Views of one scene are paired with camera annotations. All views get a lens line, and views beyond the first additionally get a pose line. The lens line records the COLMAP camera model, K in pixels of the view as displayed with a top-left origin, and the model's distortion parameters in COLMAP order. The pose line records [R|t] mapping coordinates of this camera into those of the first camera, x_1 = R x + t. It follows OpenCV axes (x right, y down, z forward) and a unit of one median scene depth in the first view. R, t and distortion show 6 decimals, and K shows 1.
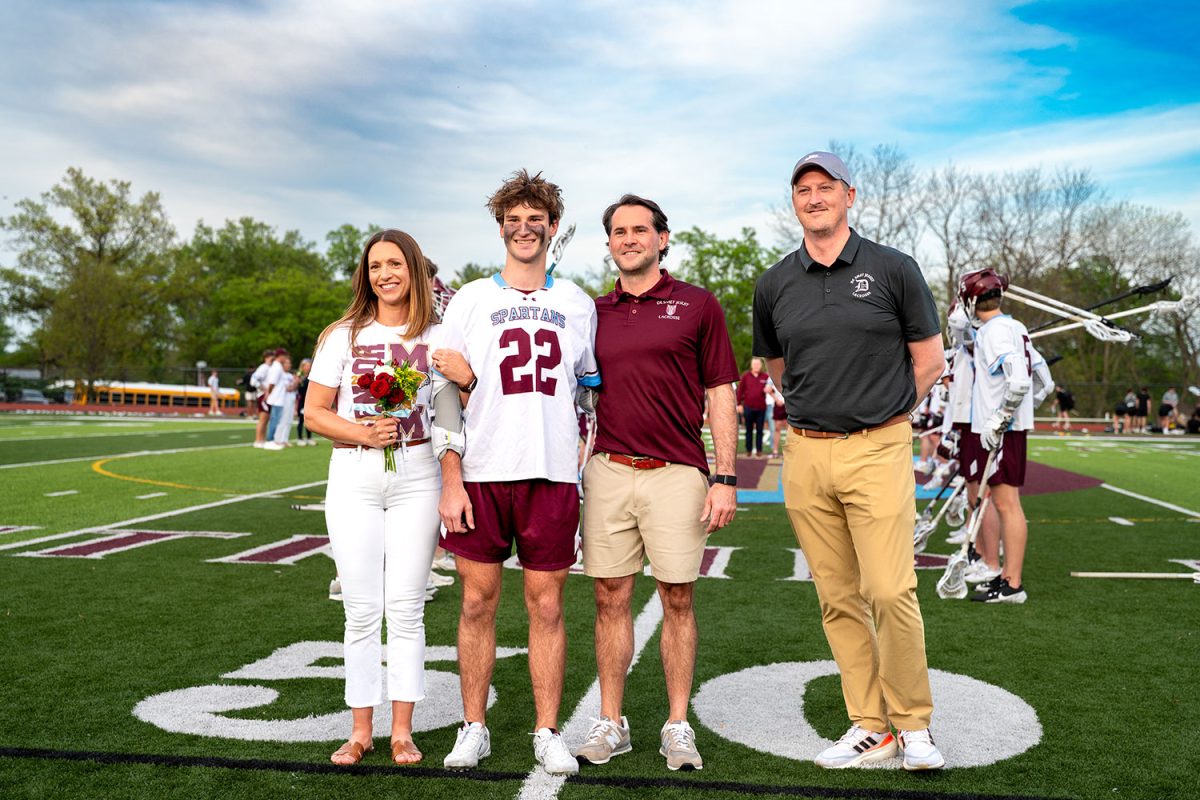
lens RADIAL K [[2301.2, 0, 603.4], [0, 2301.2, 443.2], [0, 0, 1]] dist [0.022731, -0.200151]
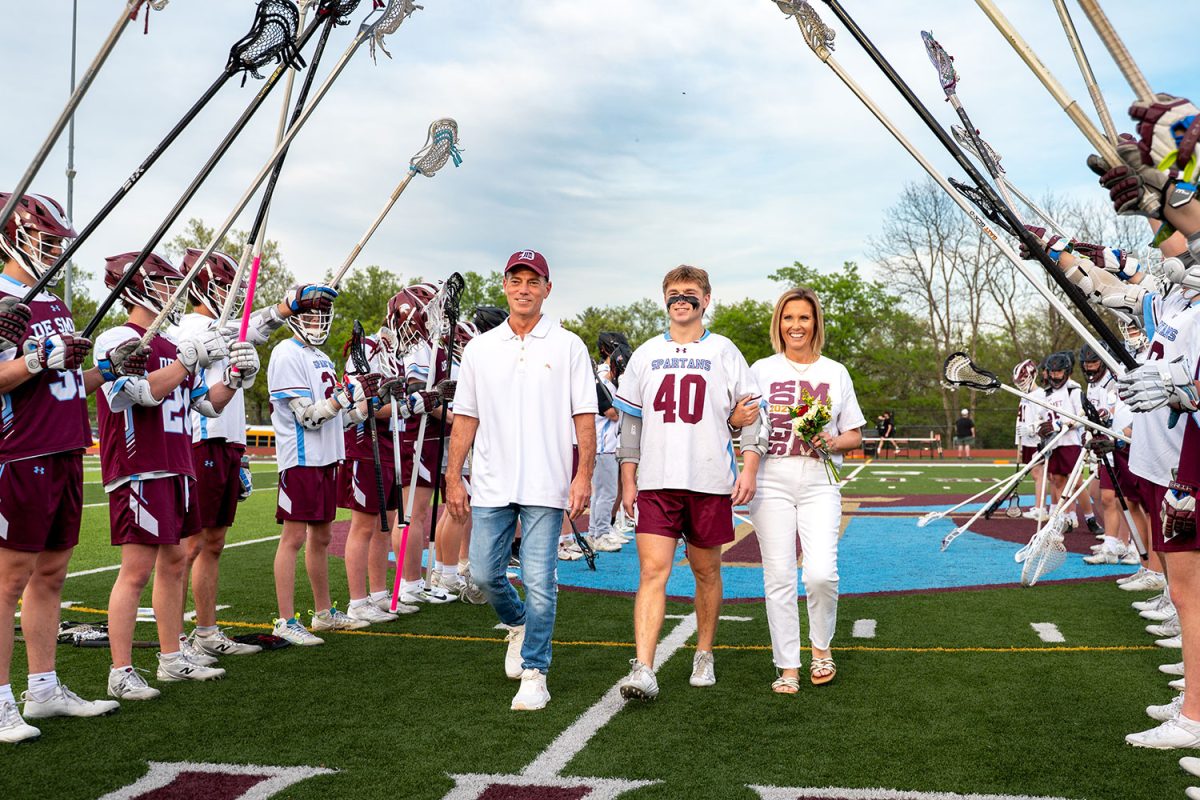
lens RADIAL K [[1676.0, 0, 646.8], [0, 1676.0, 385.2], [0, 0, 1]] dist [-0.000331, -0.004461]
pose [[0.996755, -0.019184, -0.078177, 0.031617], [0.015320, 0.998646, -0.049724, -0.003511], [0.079025, 0.048365, 0.995699, 0.261856]]
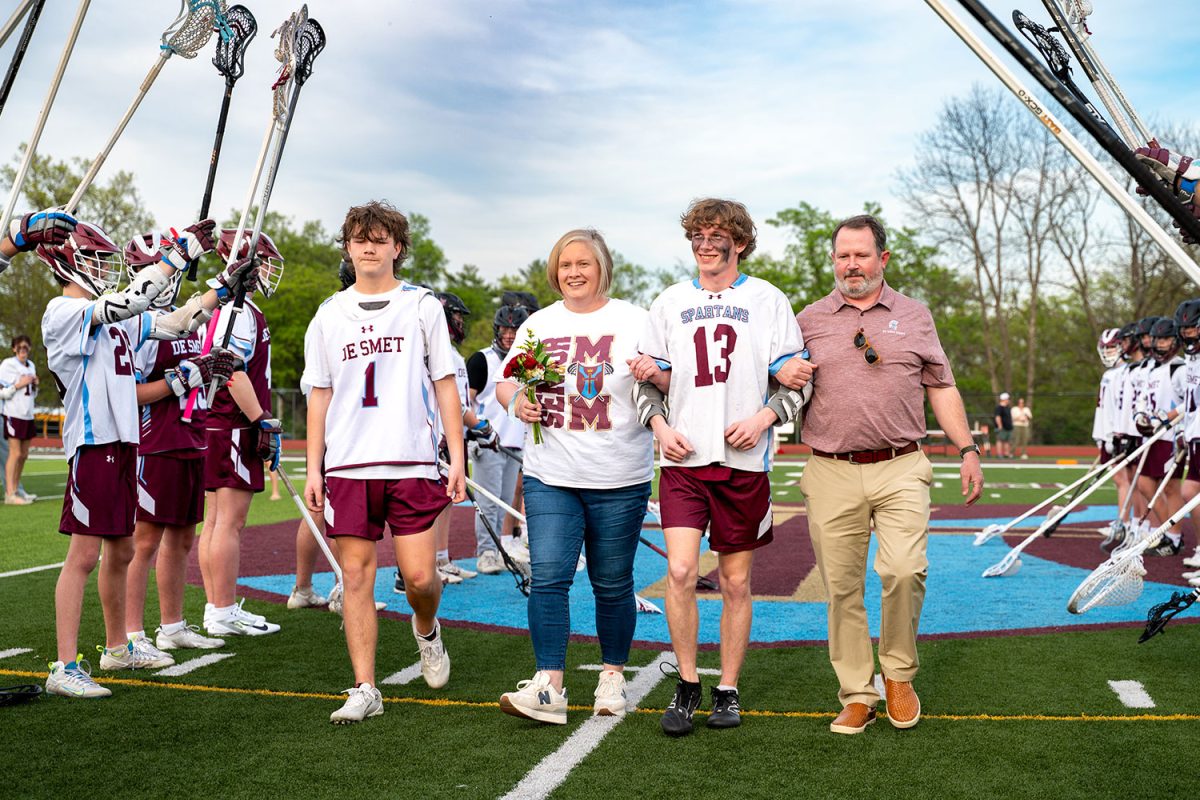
lens RADIAL K [[2126.6, 0, 575.8], [0, 2126.6, 422.7], [0, 0, 1]] dist [0.022683, -0.198564]
pose [[0.995259, -0.012050, -0.096507, 0.032728], [0.010031, 0.999721, -0.021375, -0.003582], [0.096738, 0.020305, 0.995103, 0.273700]]
